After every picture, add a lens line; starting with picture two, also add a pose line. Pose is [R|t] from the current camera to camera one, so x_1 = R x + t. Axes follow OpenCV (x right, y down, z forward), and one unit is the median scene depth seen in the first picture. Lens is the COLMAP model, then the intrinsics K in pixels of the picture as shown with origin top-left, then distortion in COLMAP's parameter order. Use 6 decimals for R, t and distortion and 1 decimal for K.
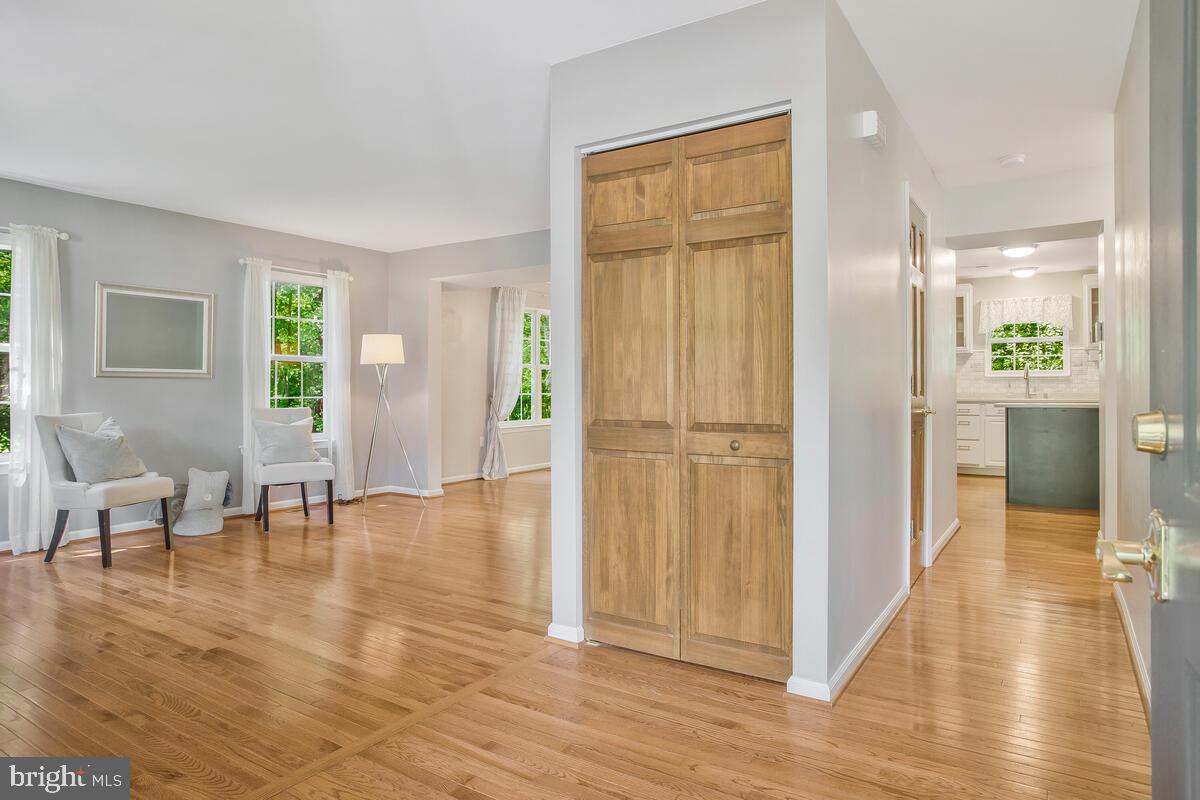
lens RADIAL K [[753.5, 0, 591.2], [0, 753.5, 392.7], [0, 0, 1]] dist [0.003686, 0.019119]
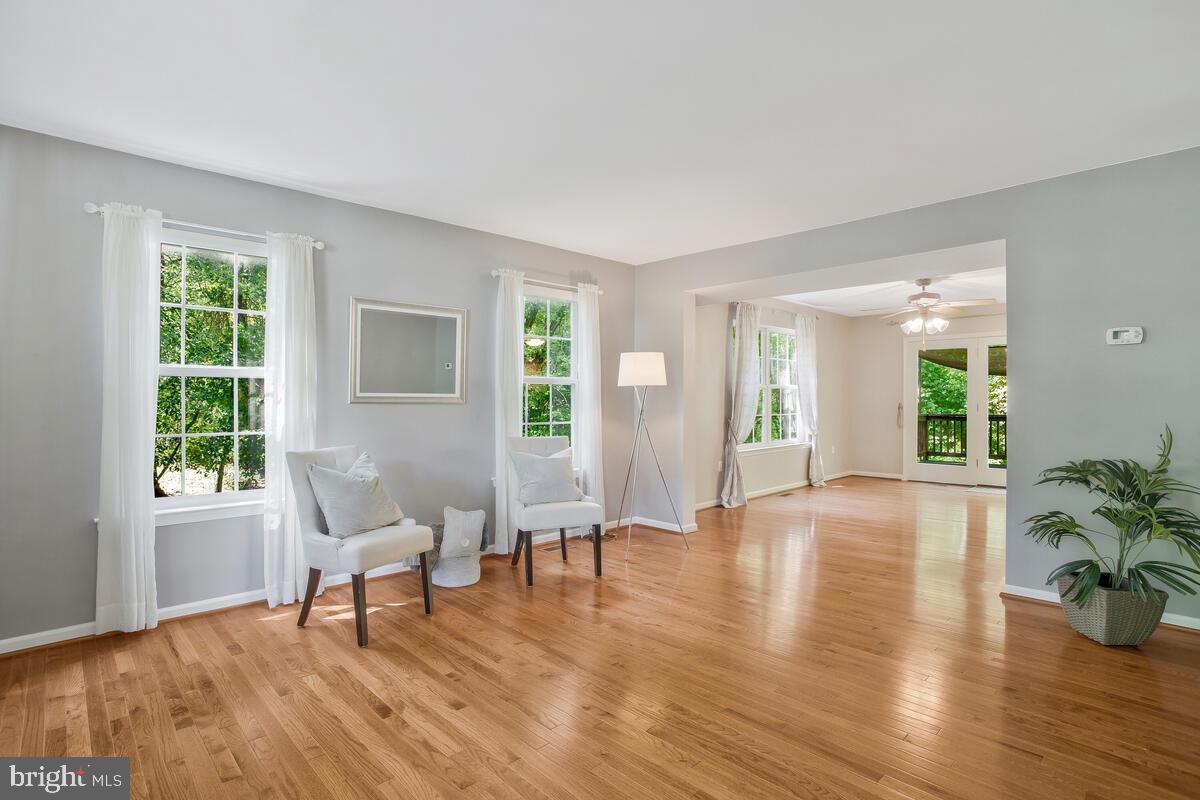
lens RADIAL K [[603.3, 0, 607.5], [0, 603.3, 405.3], [0, 0, 1]] dist [-0.043361, 0.004126]
pose [[0.984046, 0.001839, -0.177905, -0.211317], [-0.001344, 0.999995, 0.002900, -0.019287], [0.177910, -0.002614, 0.984043, 0.330652]]
